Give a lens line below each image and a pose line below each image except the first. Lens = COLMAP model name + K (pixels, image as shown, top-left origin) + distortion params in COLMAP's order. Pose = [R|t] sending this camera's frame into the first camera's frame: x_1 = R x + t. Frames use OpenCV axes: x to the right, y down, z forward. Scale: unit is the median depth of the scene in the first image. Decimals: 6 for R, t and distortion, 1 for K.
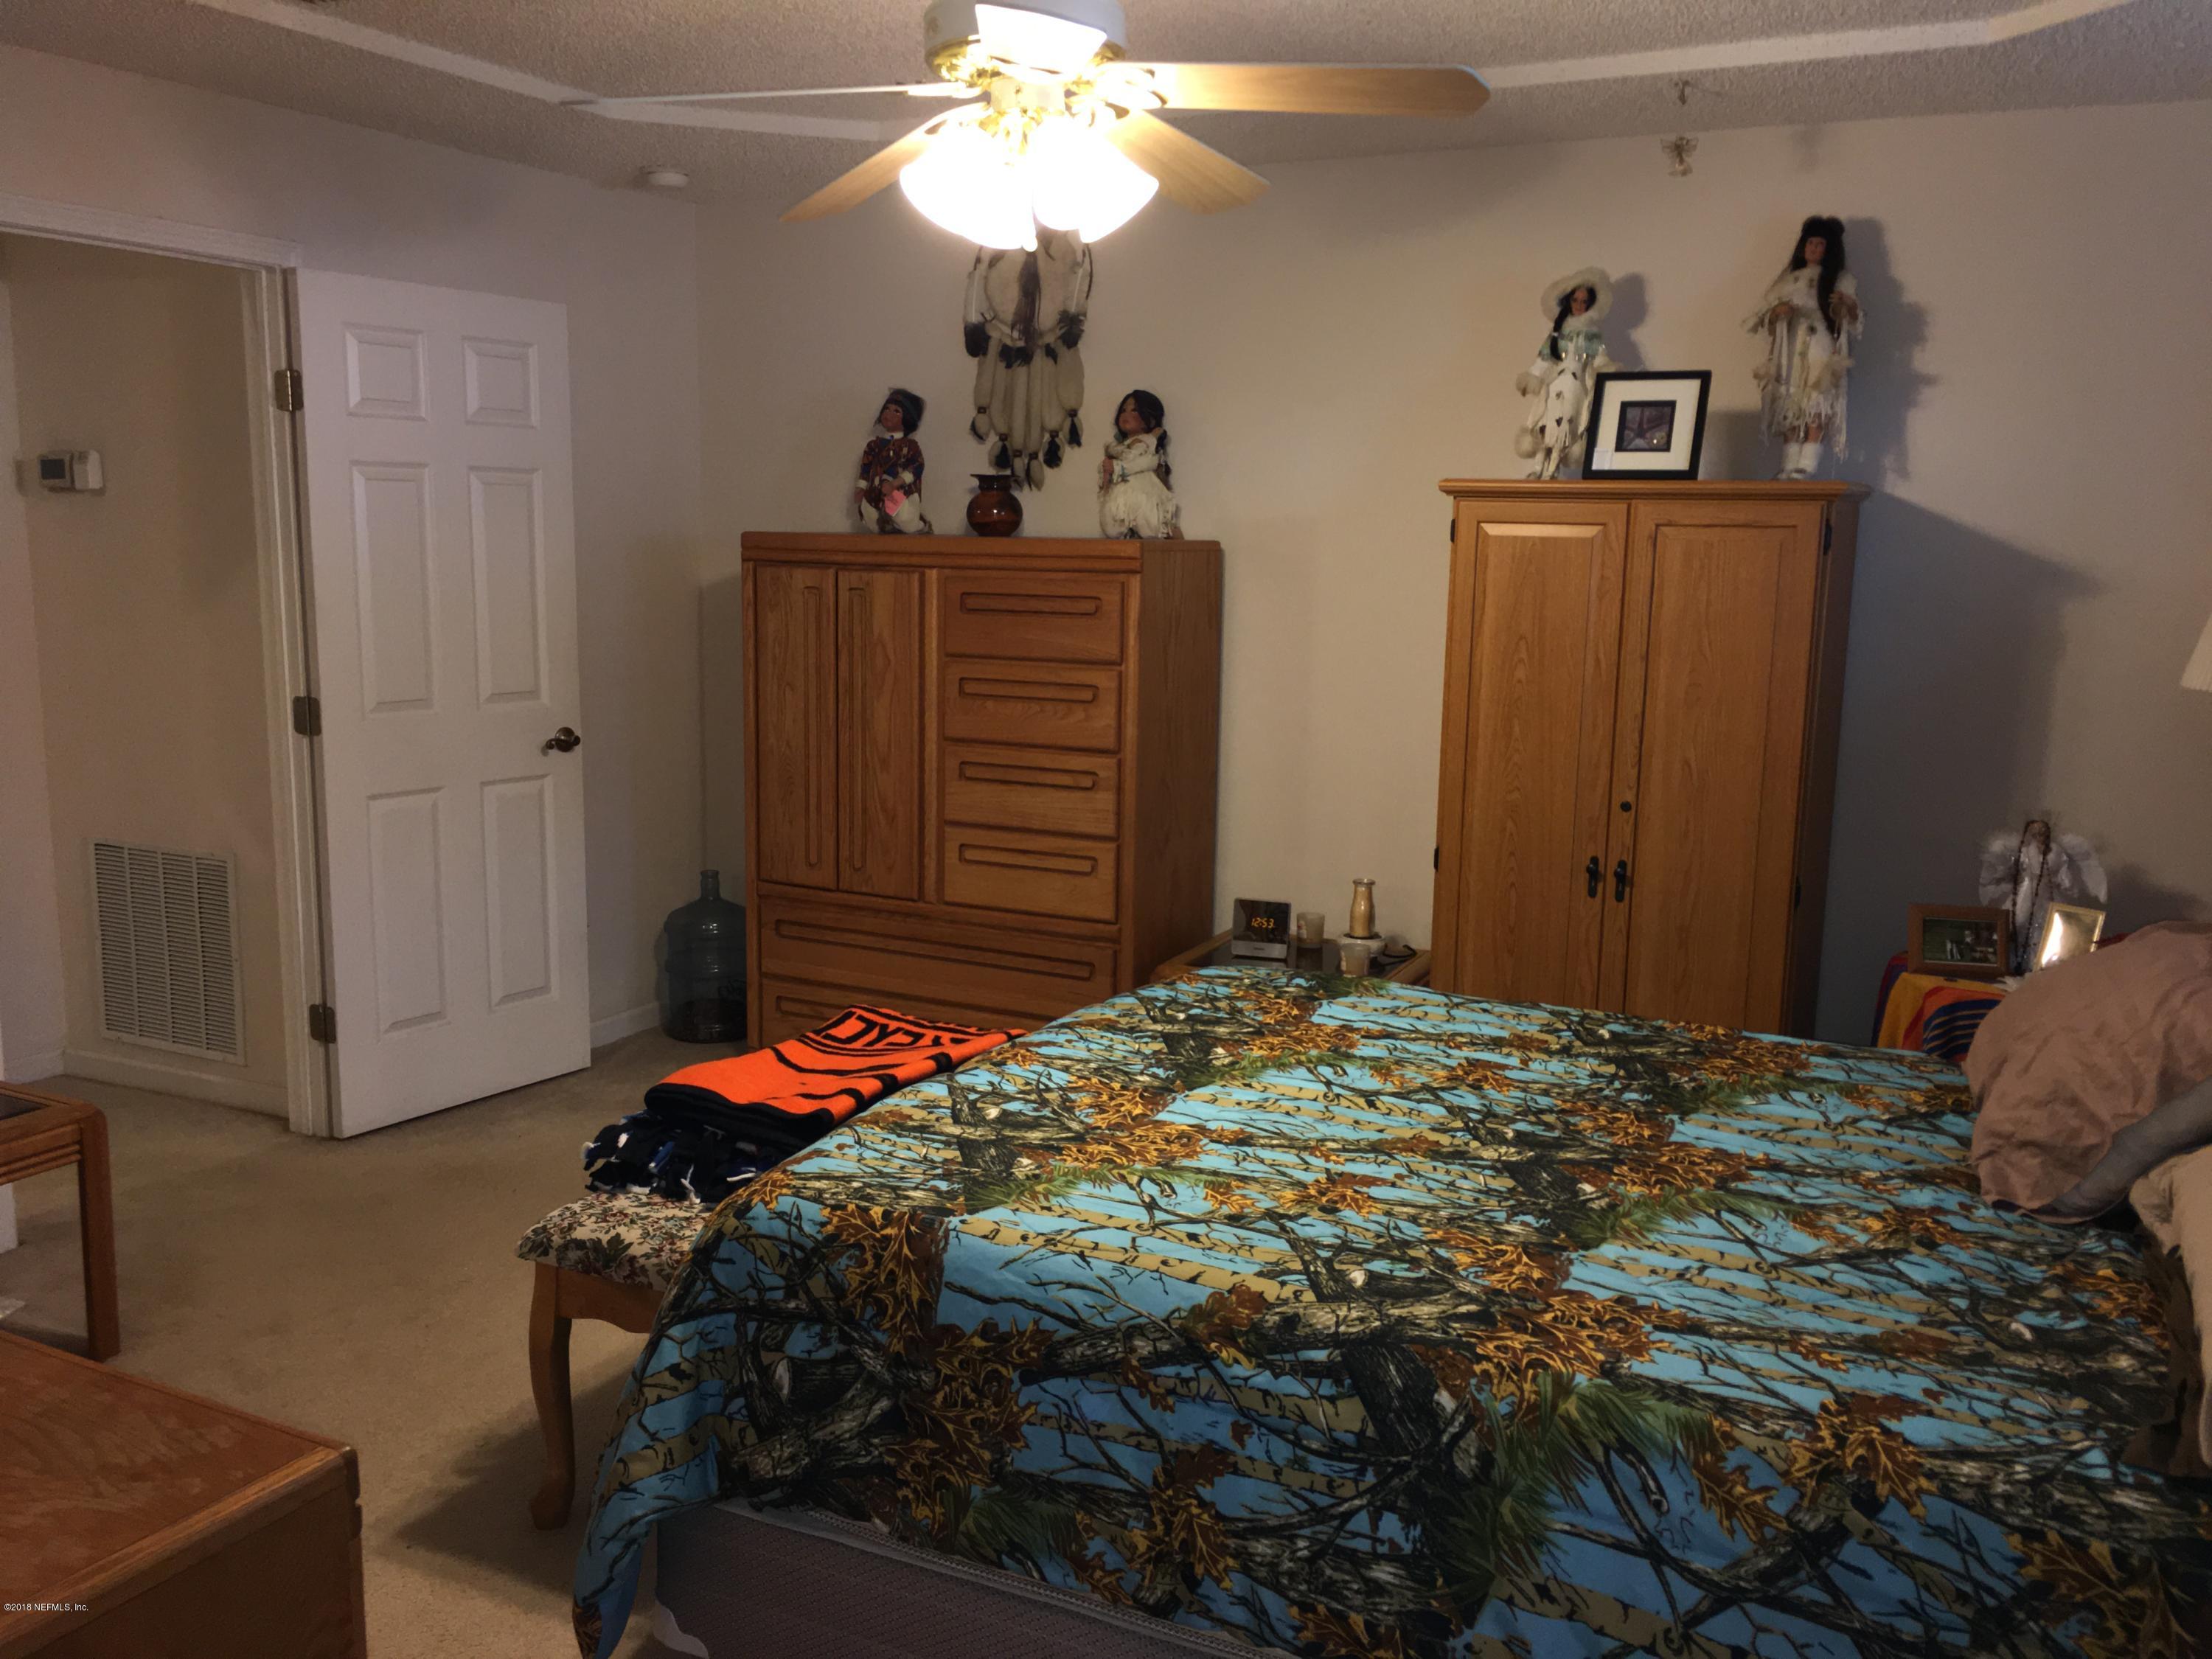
lens RADIAL K [[1879.5, 0, 1089.5], [0, 1879.5, 816.4], [0, 0, 1]] dist [0.068853, -0.086383]
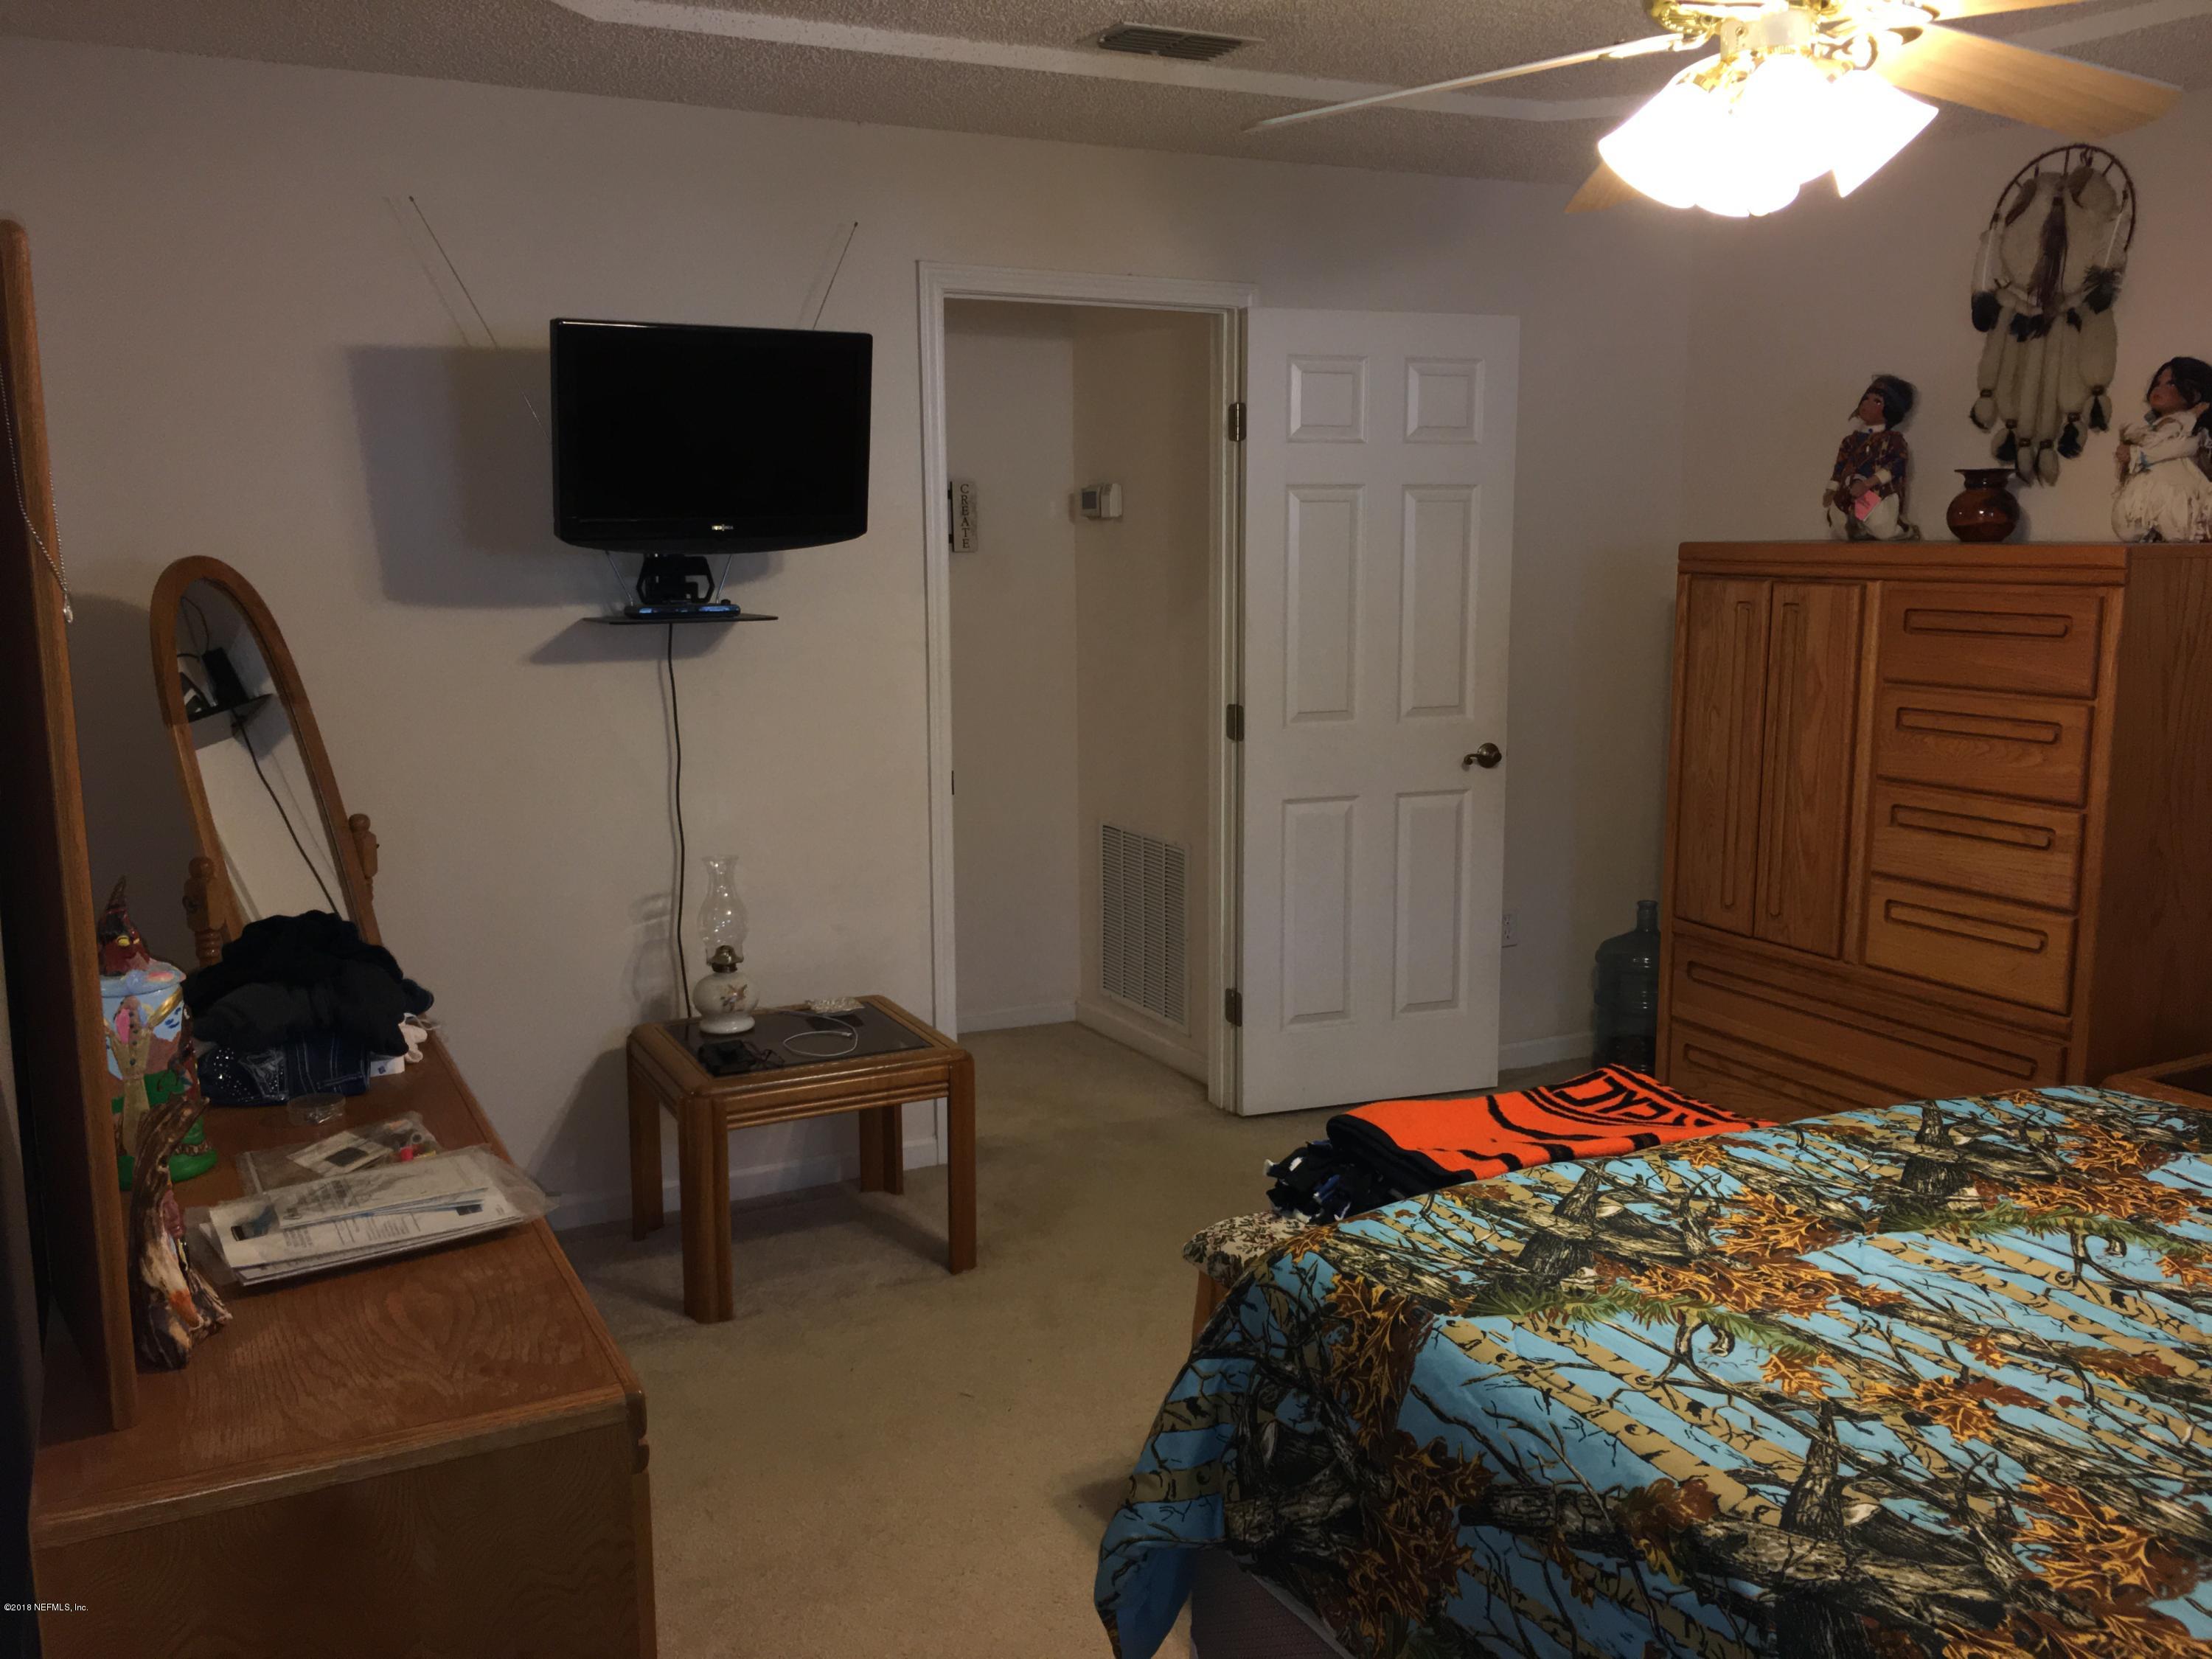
lens RADIAL K [[1879.5, 0, 1092.1], [0, 1879.5, 815.0], [0, 0, 1]] dist [0.068853, -0.086383]
pose [[0.805898, 0.070910, -0.587793, 0.155649], [-0.073203, 0.997118, 0.019925, -0.015584], [0.587512, 0.026970, 0.808766, 0.085535]]
